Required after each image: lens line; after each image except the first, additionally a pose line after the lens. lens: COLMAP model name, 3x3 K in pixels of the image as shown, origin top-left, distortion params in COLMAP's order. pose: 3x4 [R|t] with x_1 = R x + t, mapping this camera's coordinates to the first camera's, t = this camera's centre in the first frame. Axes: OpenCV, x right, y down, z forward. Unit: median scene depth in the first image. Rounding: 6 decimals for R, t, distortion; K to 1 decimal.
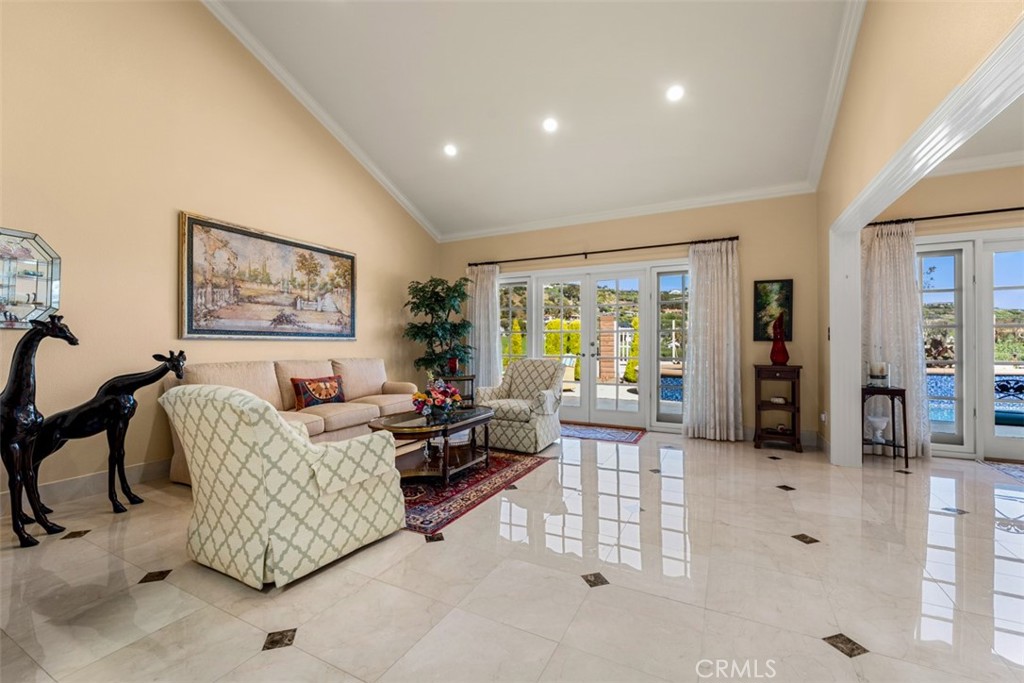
lens RADIAL K [[420.5, 0, 509.1], [0, 420.5, 342.1], [0, 0, 1]] dist [-0.000707, -0.000342]
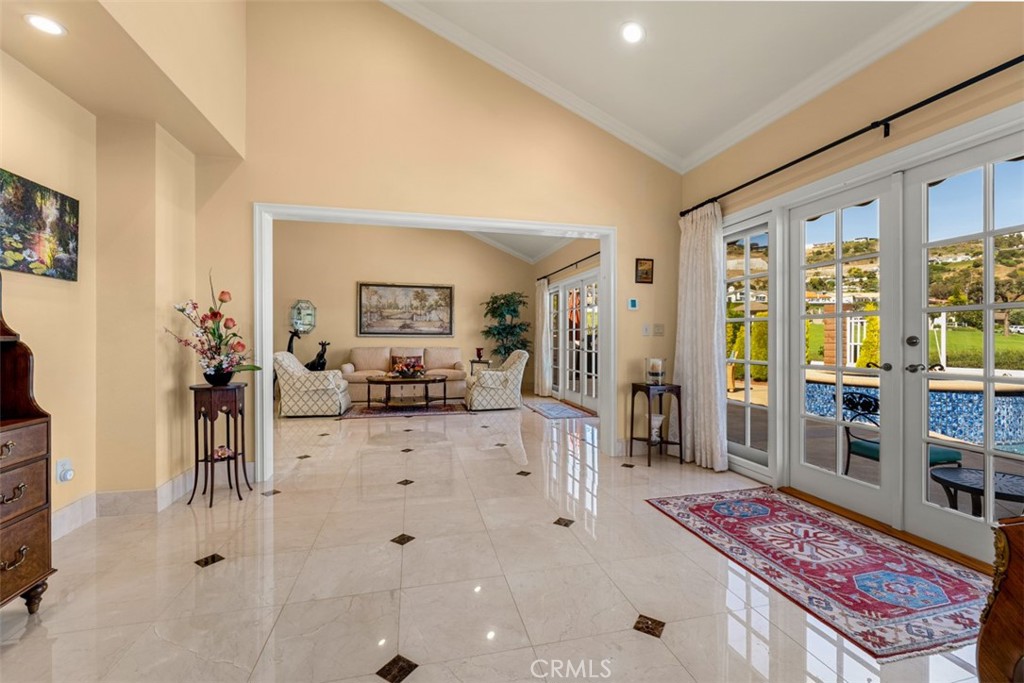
lens RADIAL K [[418.2, 0, 512.0], [0, 418.2, 341.5], [0, 0, 1]] dist [-0.000190, -0.000257]
pose [[0.655717, 0.006748, -0.754977, 1.313590], [-0.000575, 0.999964, 0.008438, -0.000371], [0.755007, -0.005099, 0.655697, 0.111224]]
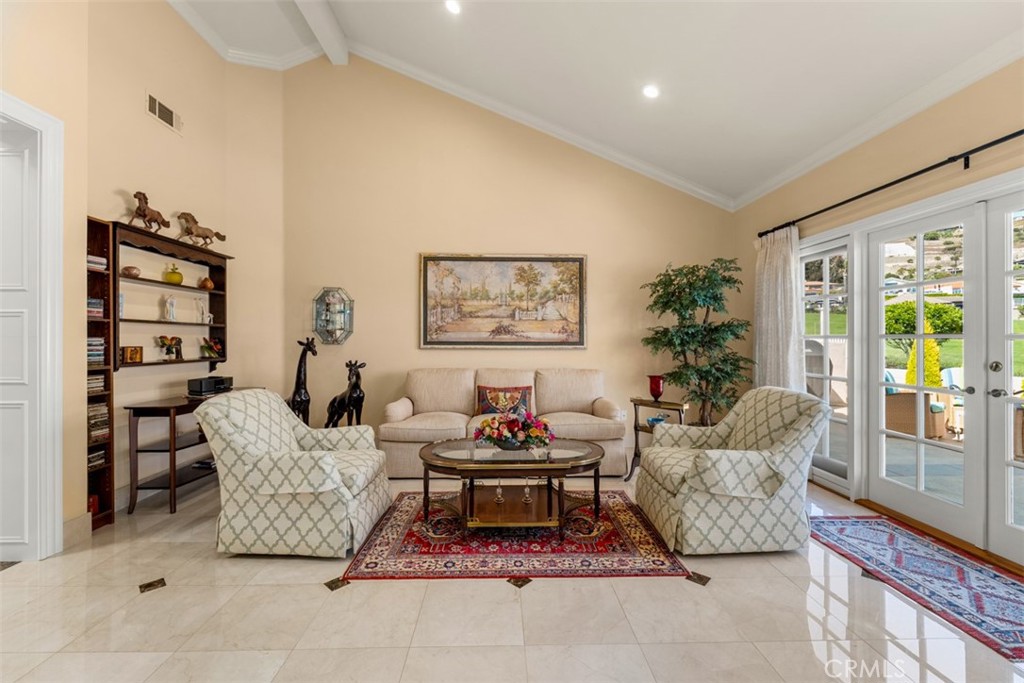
lens RADIAL K [[420.5, 0, 509.1], [0, 420.5, 342.1], [0, 0, 1]] dist [-0.000707, -0.000342]
pose [[0.482417, 0.005069, -0.875927, 0.455056], [0.002626, 0.999970, 0.007233, -0.032745], [0.875938, -0.005789, 0.482389, 0.517890]]
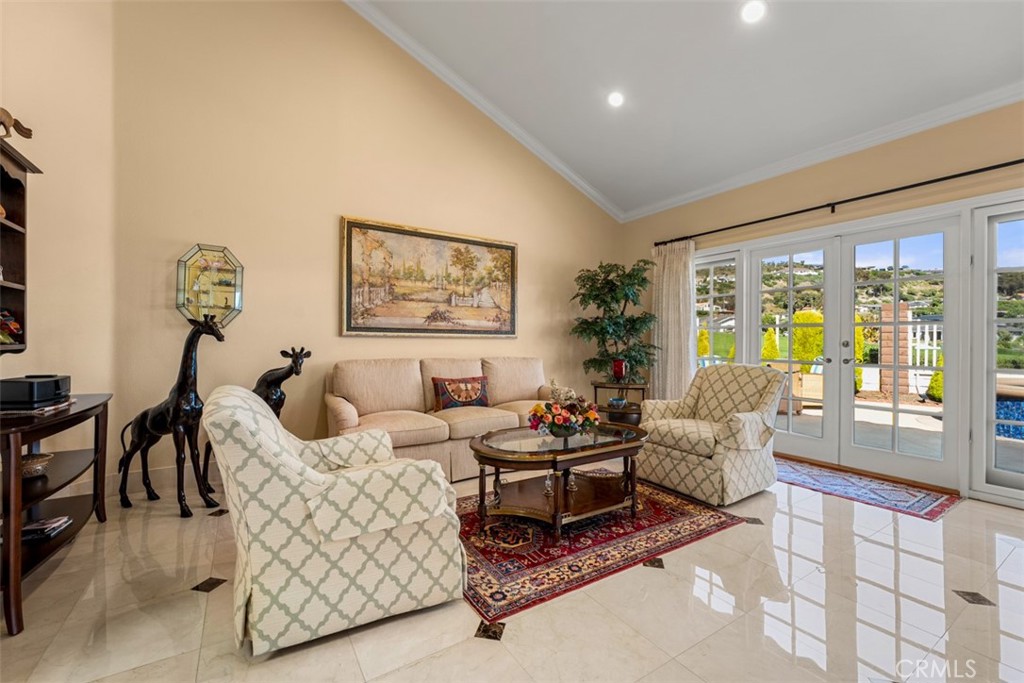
lens RADIAL K [[420.5, 0, 509.1], [0, 420.5, 342.1], [0, 0, 1]] dist [-0.000707, -0.000342]
pose [[0.863019, 0.005215, -0.505144, 0.107468], [-0.003477, 0.999984, 0.004383, 0.001040], [0.505159, -0.002026, 0.863024, 0.253278]]
